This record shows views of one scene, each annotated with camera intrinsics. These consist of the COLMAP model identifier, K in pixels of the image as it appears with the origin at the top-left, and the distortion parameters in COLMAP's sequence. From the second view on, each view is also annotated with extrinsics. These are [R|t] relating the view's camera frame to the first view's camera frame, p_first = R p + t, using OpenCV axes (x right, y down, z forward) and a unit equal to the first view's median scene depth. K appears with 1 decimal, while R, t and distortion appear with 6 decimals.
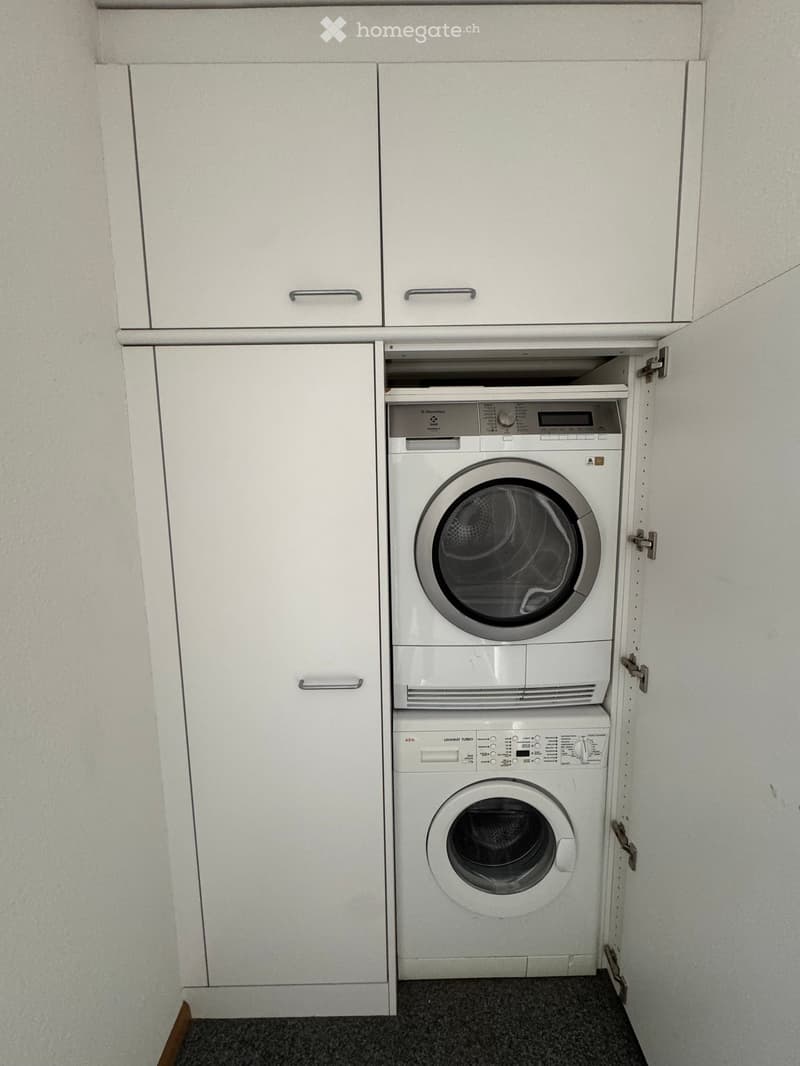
lens RADIAL K [[422.4, 0, 402.0], [0, 422.4, 530.7], [0, 0, 1]] dist [-0.001124, -0.000261]
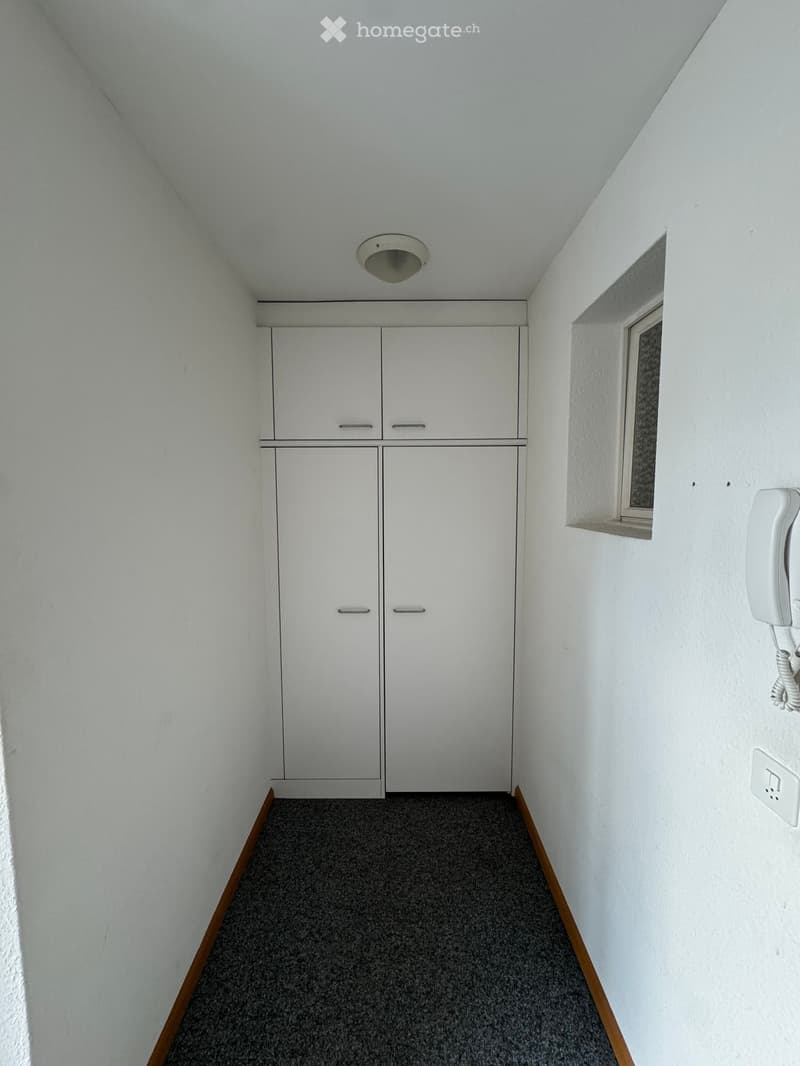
lens RADIAL K [[422.4, 0, 398.8], [0, 422.4, 534.1], [0, 0, 1]] dist [-0.001124, -0.000261]
pose [[0.999853, 0.010064, 0.013876, 0.014401], [-0.009492, 0.999125, -0.040724, 0.080551], [-0.014274, 0.040586, 0.999074, -1.123354]]
